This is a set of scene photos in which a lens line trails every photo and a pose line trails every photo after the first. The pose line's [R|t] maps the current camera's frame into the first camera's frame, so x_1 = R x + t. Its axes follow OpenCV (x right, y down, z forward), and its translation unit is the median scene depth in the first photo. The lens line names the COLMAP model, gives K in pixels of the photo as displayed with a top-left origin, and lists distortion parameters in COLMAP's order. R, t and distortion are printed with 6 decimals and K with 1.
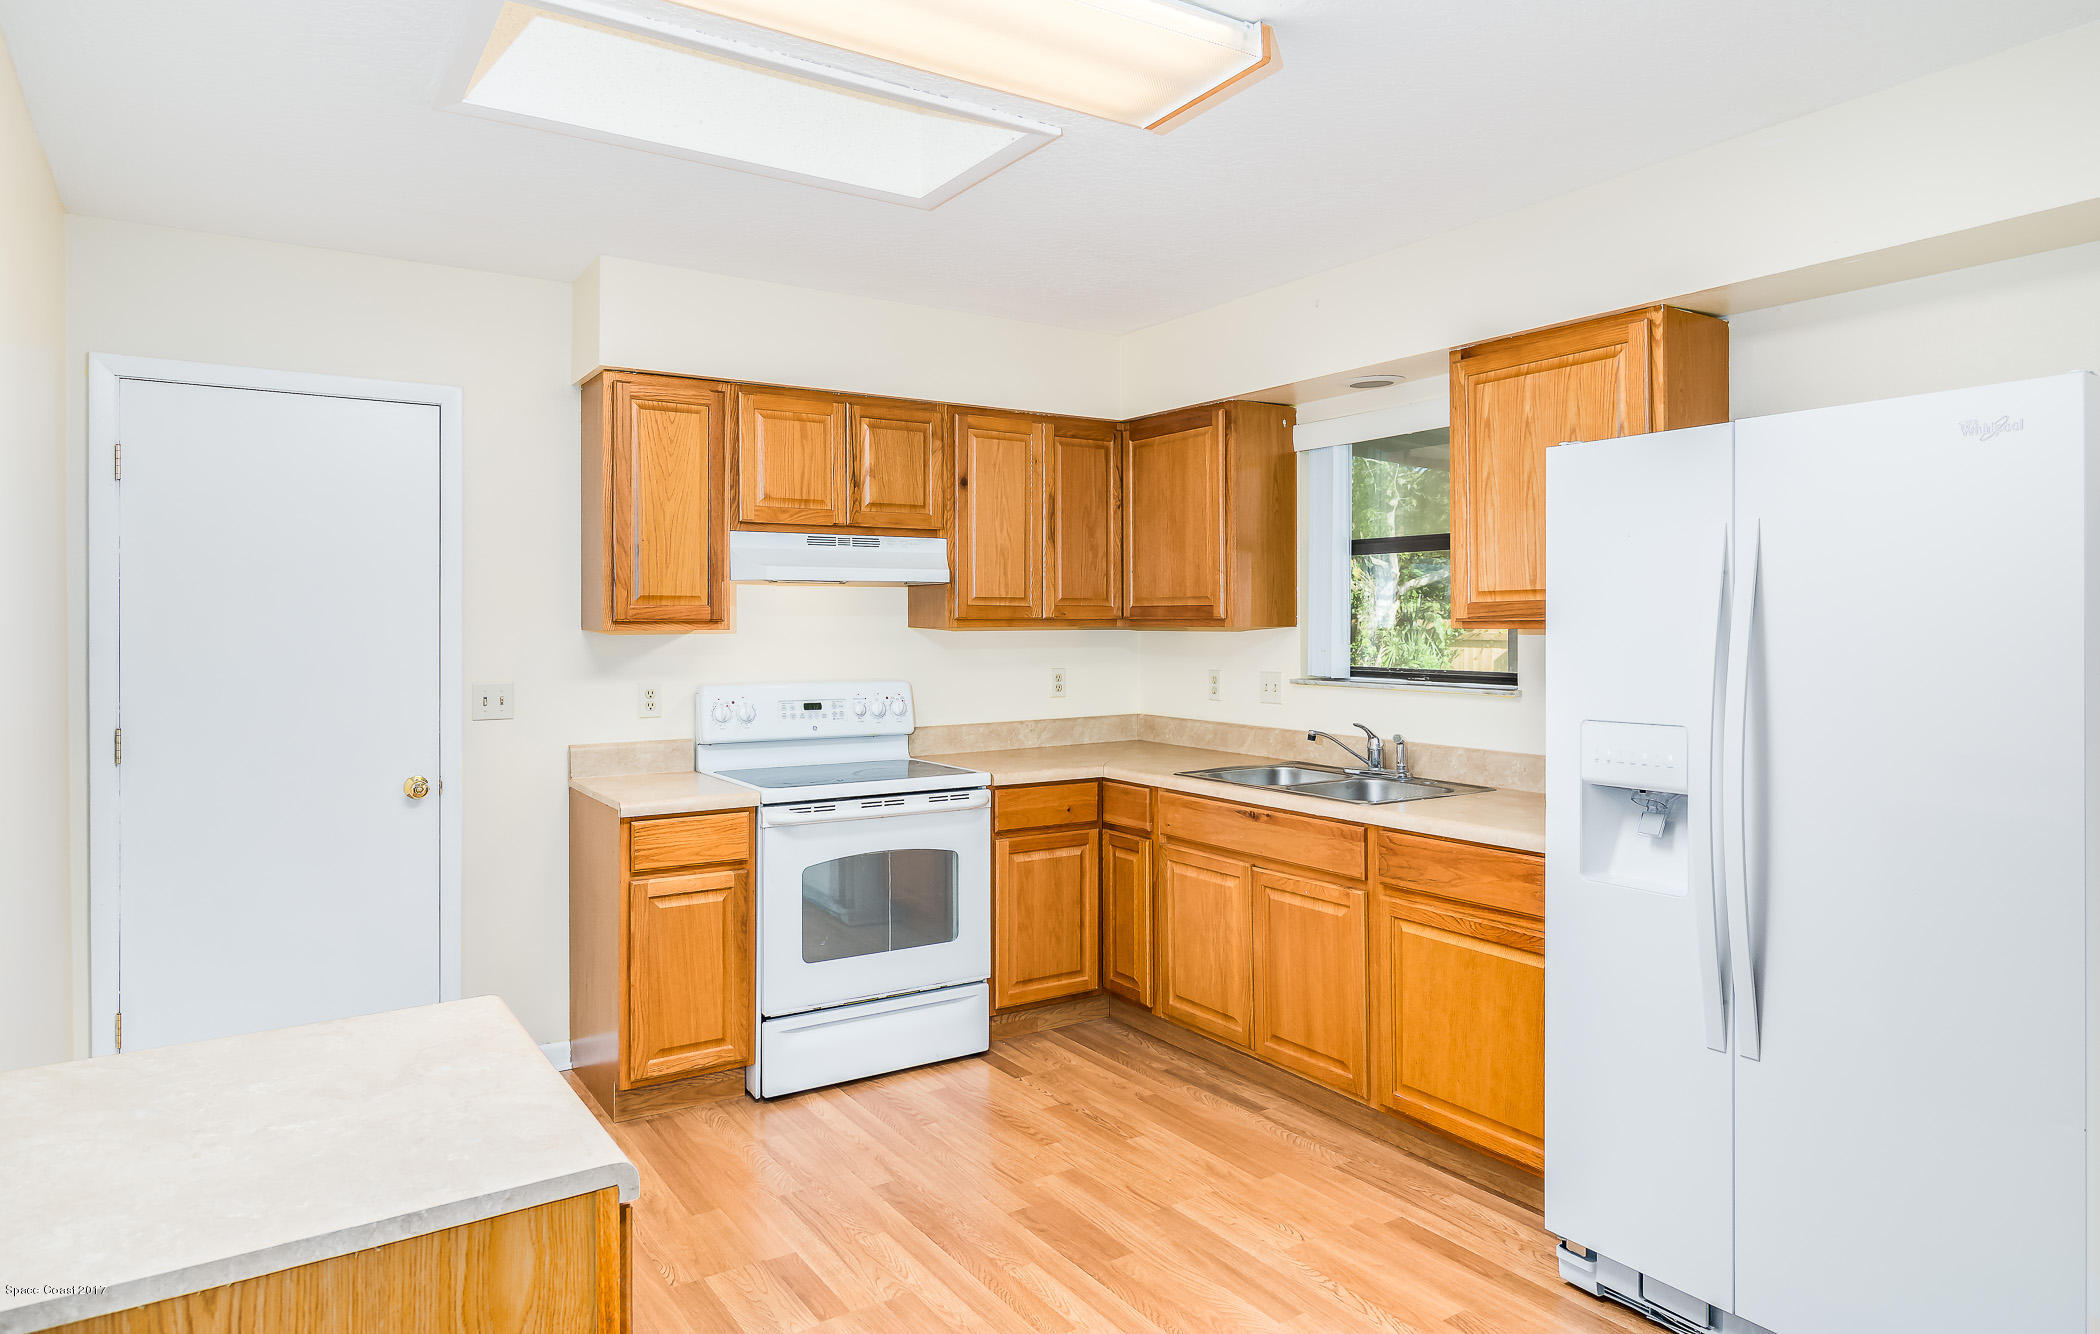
lens RADIAL K [[1254.2, 0, 1049.0], [0, 1254.2, 646.7], [0, 0, 1]] dist [0.007467, 0.003572]
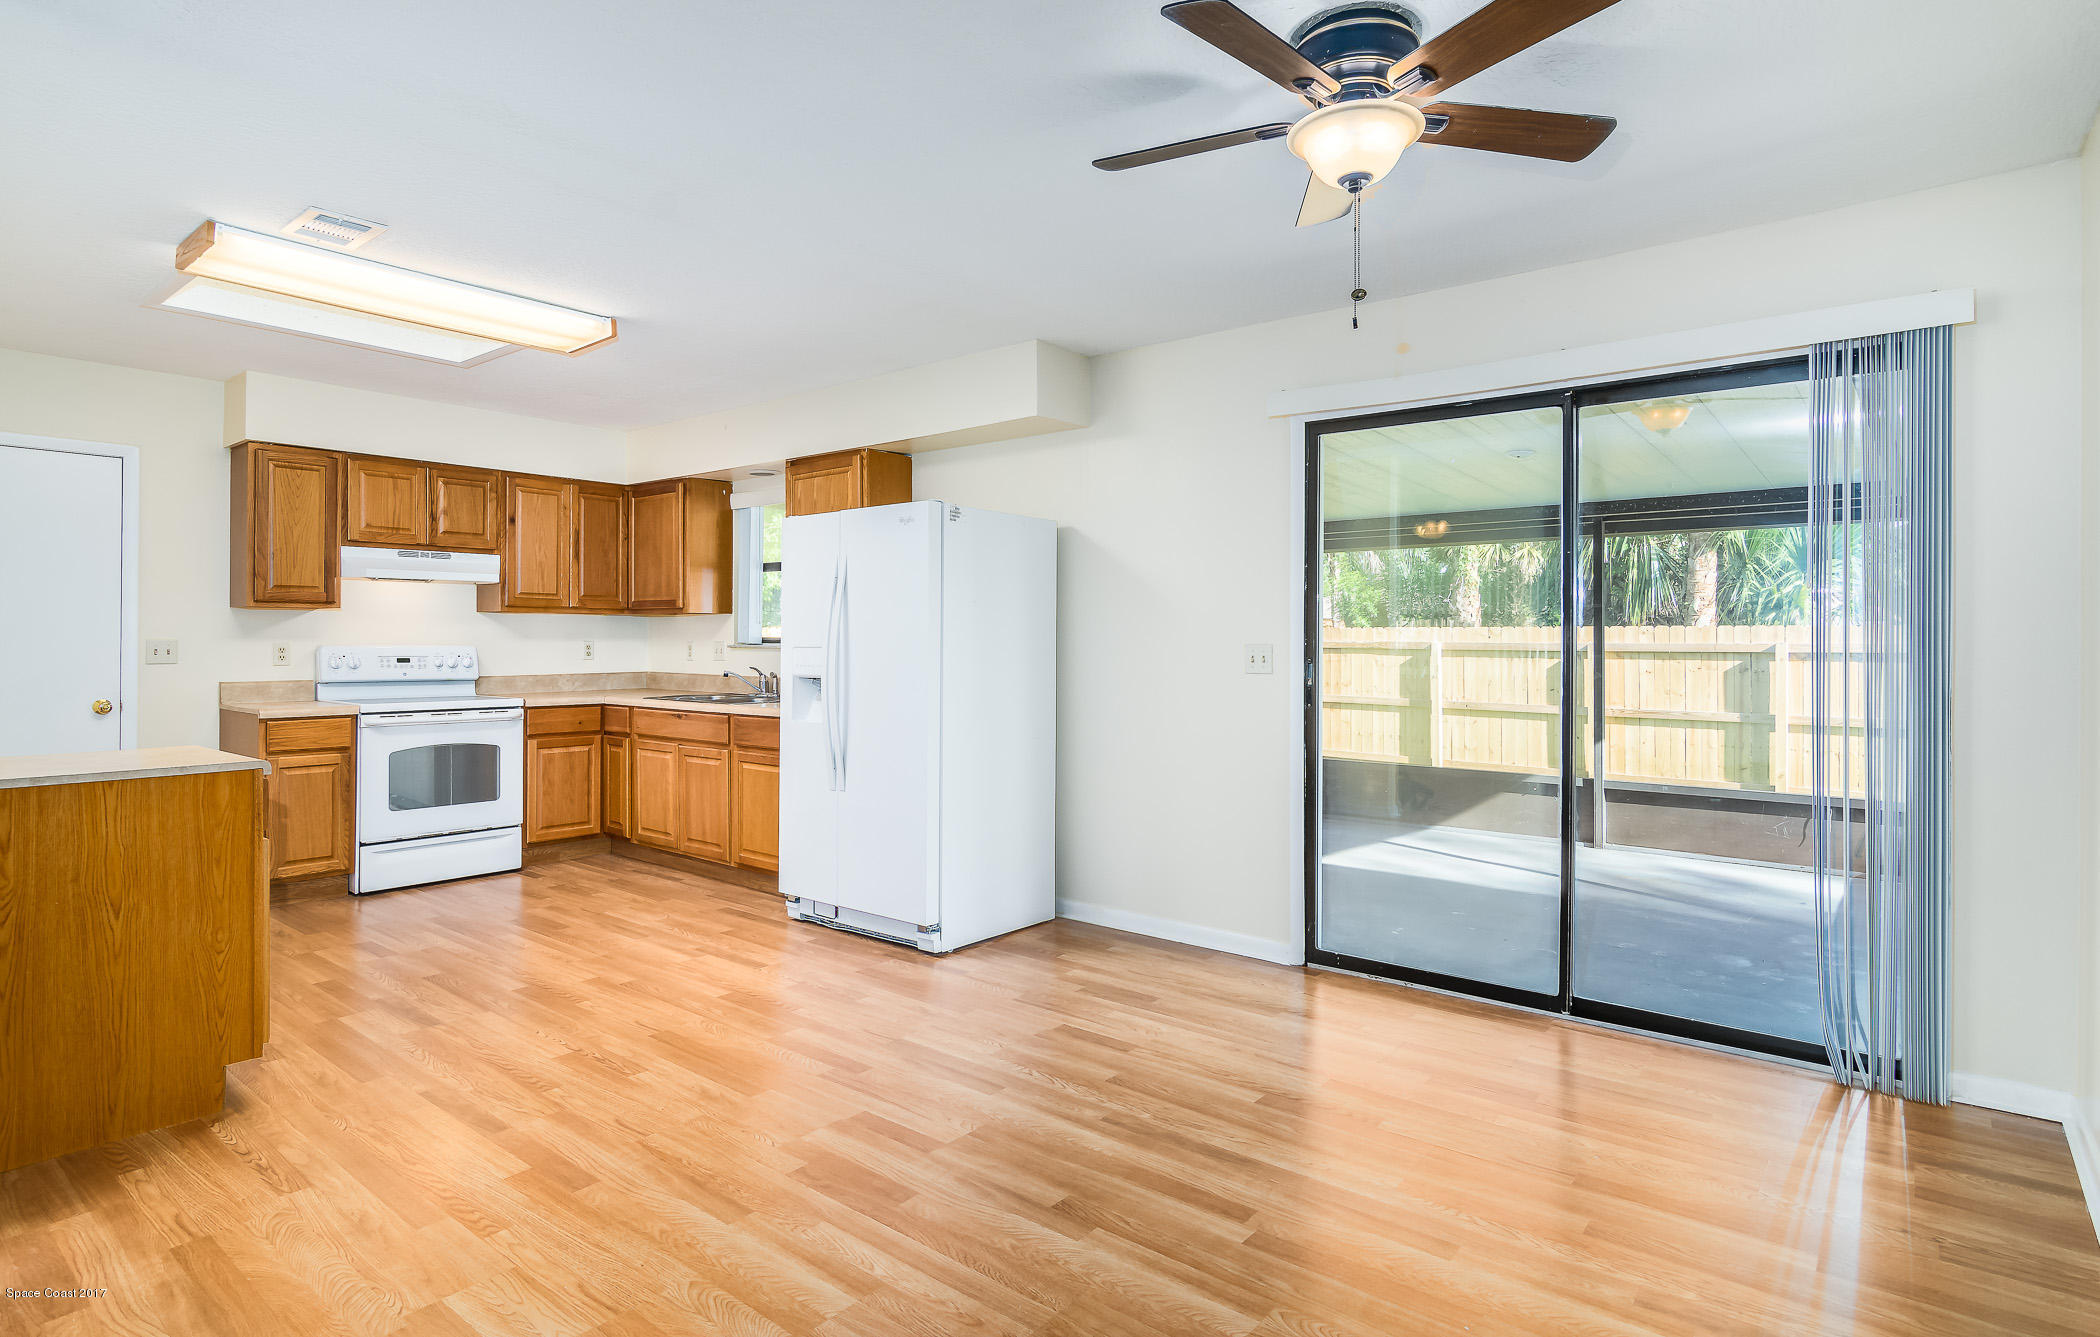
lens RADIAL K [[1094.4, 0, 1052.1], [0, 1094.4, 650.5], [0, 0, 1]] dist [0.001068, 0.002572]
pose [[0.955040, 0.002744, 0.296466, 0.196245], [0.000614, 0.999937, -0.011235, 0.056666], [-0.296478, 0.010912, 0.954977, -0.594535]]
